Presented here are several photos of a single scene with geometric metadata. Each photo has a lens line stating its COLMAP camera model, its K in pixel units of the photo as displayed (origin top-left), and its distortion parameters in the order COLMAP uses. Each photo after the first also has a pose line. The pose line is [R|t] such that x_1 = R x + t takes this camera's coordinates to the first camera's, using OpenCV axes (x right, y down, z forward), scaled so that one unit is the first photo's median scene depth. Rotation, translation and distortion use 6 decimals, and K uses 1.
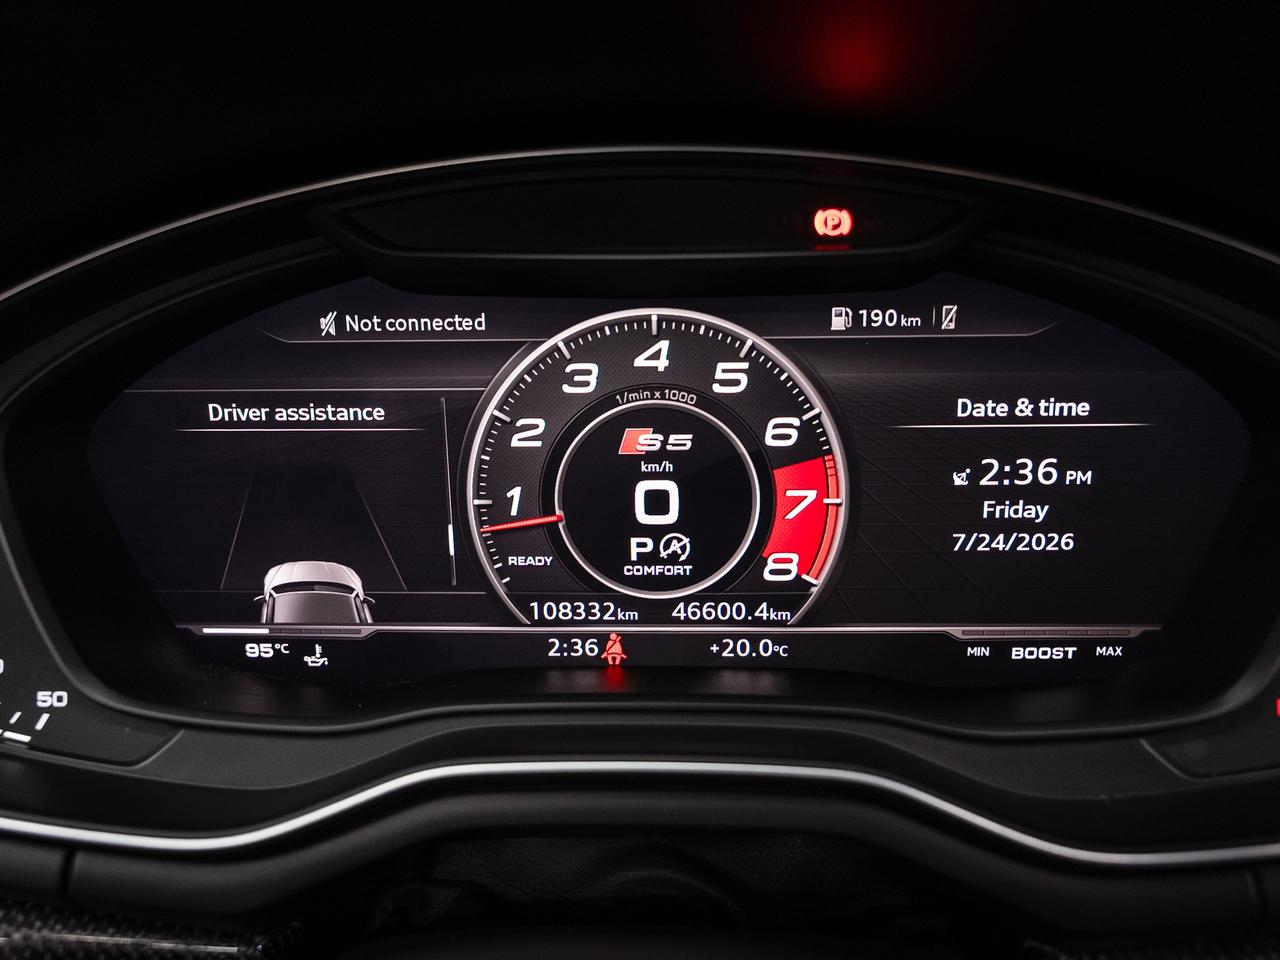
lens RADIAL K [[1015.2, 0, 643.4], [0, 1015.2, 486.3], [0, 0, 1]] dist [-0.003716, -0.002820]
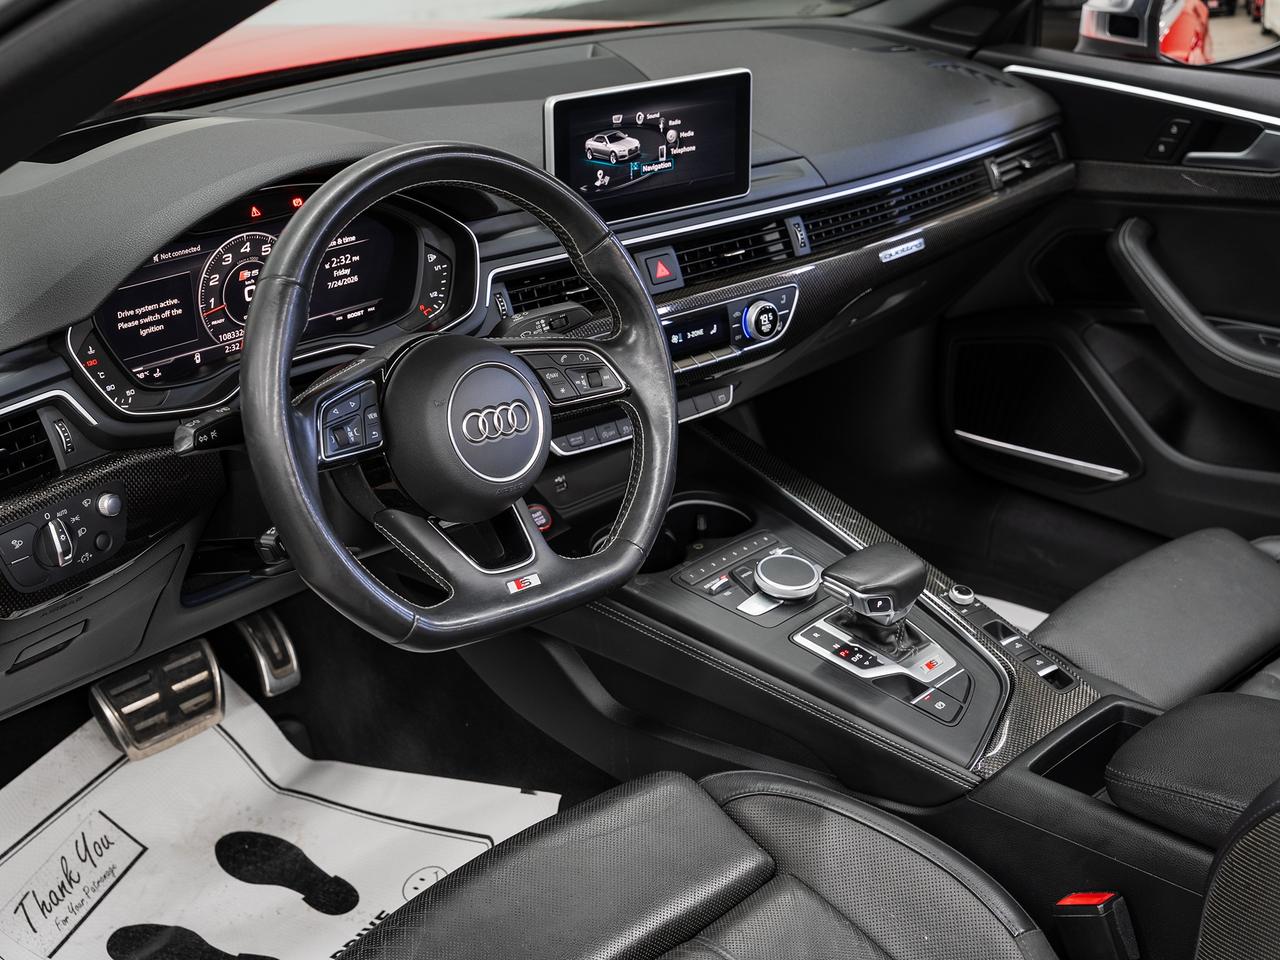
lens RADIAL K [[1841.1, 0, 637.9], [0, 1841.1, 484.3], [0, 0, 1]] dist [-0.039100, 0.000000]
pose [[0.669493, -0.283186, 0.686720, -3.242064], [0.187922, 0.958976, 0.212250, -0.397273], [-0.718654, -0.013050, 0.695245, -3.795735]]
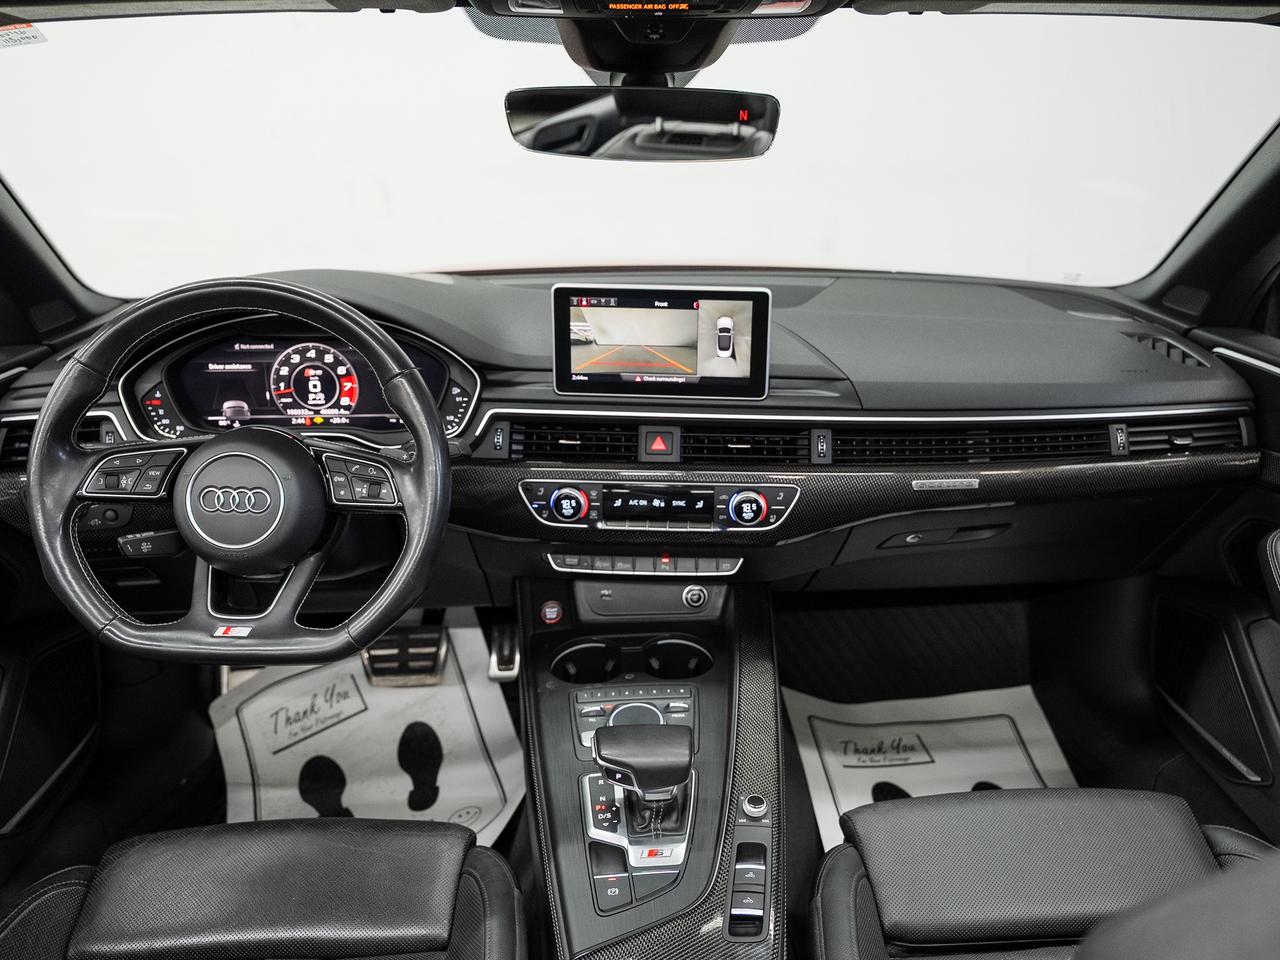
lens RADIAL K [[1015.2, 0, 651.5], [0, 1015.2, 504.9], [0, 0, 1]] dist [-0.003716, -0.002820]
pose [[0.995337, -0.014786, 0.095321, 1.052656], [0.006598, 0.996304, 0.085649, 0.162095], [-0.096235, -0.084621, 0.991755, -3.603535]]
